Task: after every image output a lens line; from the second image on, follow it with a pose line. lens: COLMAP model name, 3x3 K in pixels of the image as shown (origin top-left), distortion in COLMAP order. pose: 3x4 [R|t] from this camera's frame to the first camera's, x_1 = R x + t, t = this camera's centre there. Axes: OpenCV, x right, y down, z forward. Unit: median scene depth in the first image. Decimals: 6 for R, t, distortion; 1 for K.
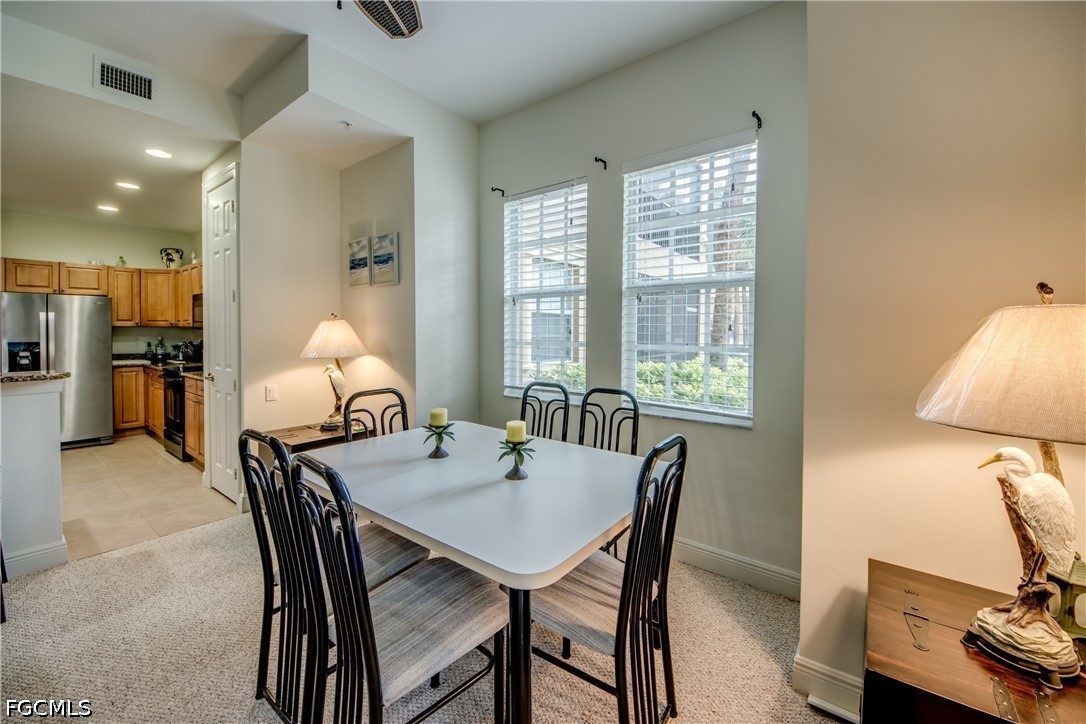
lens RADIAL K [[428.4, 0, 539.2], [0, 428.4, 339.9], [0, 0, 1]] dist [-0.011888, -0.000307]
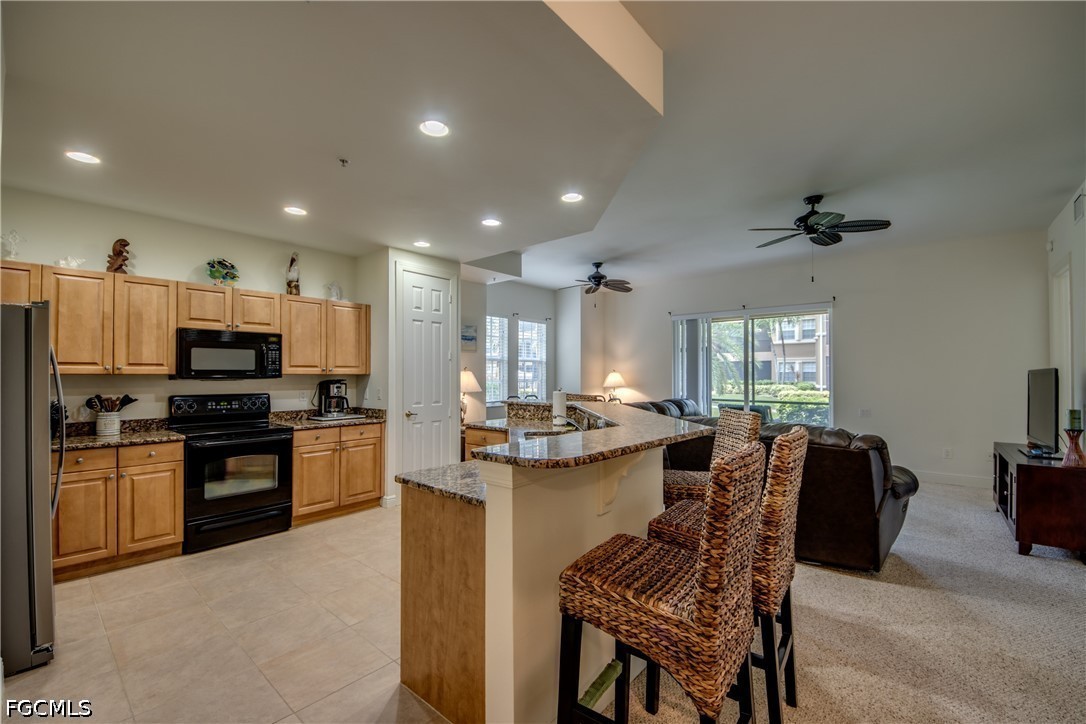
lens RADIAL K [[444.2, 0, 544.2], [0, 444.2, 366.1], [0, 0, 1]] dist [-0.001200, -0.000213]
pose [[0.054518, 0.011261, 0.998449, -1.495507], [0.021833, 0.999684, -0.012467, -0.023269], [-0.998274, 0.022479, 0.054255, 0.369265]]
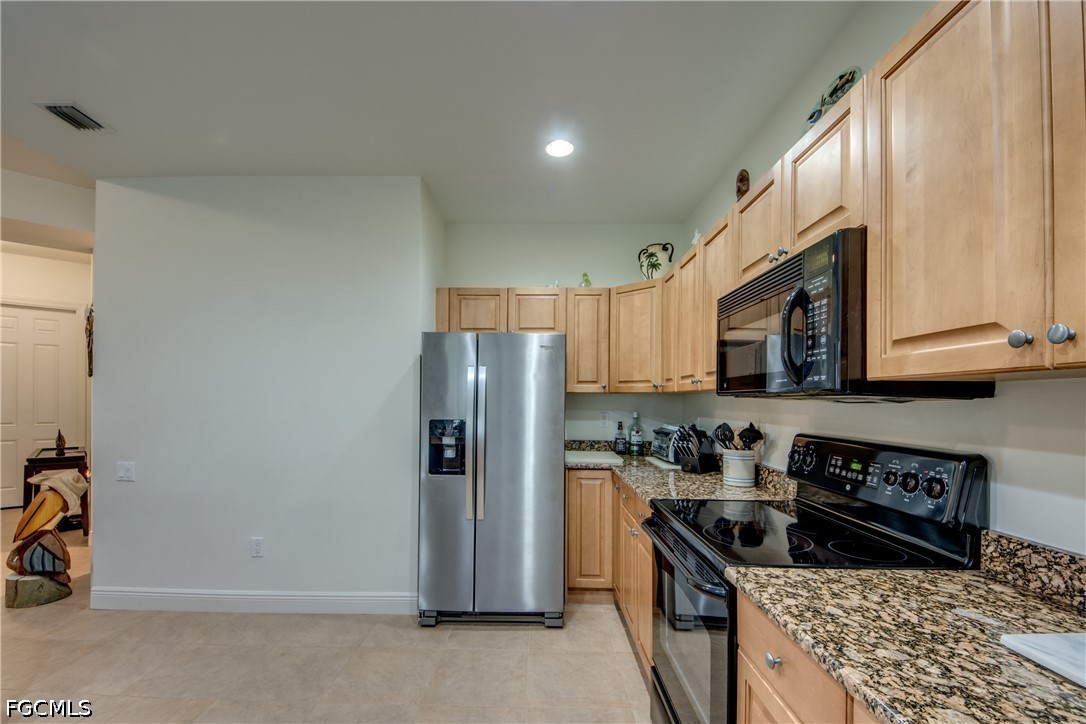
lens RADIAL K [[460.7, 0, 529.0], [0, 460.7, 396.7], [0, 0, 1]] dist [0.033649, 0.000114]
pose [[0.594066, -0.009109, -0.804365, -0.589034], [-0.017265, 0.999561, -0.024070, -0.012734], [0.804231, 0.028187, 0.593648, 0.634961]]
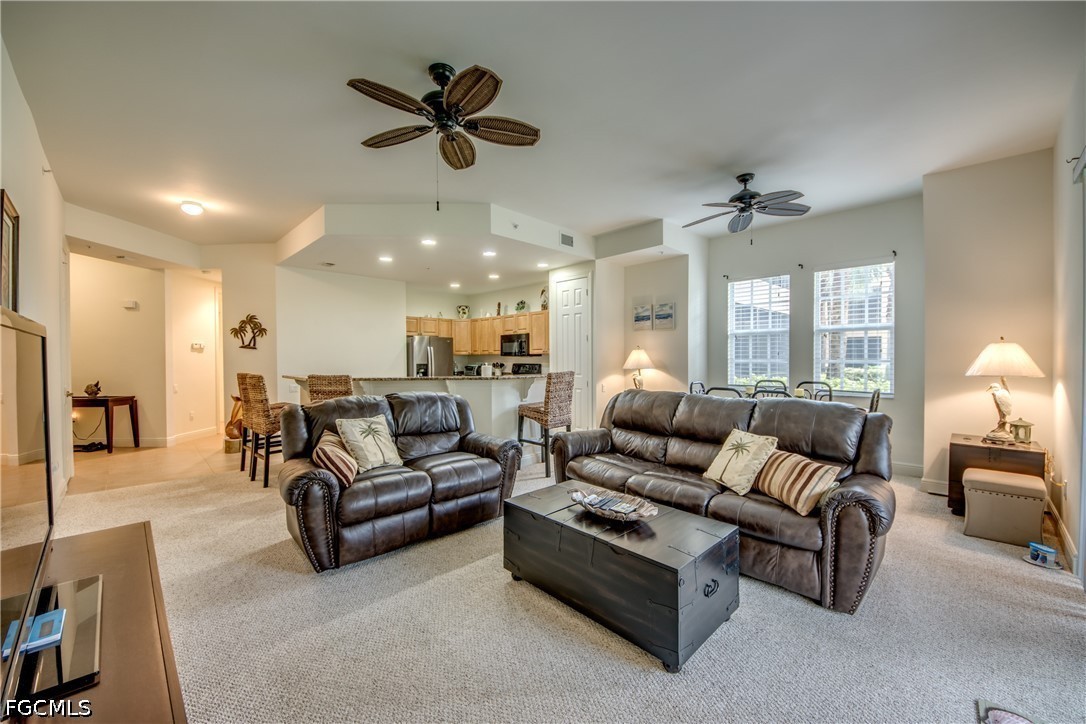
lens RADIAL K [[419.2, 0, 540.4], [0, 419.2, 359.8], [0, 0, 1]] dist [0.001763, -0.000252]
pose [[0.988123, -0.011390, -0.153242, -0.405493], [0.009283, 0.999852, -0.014459, 0.015166], [0.153384, 0.012865, 0.988083, -0.594602]]
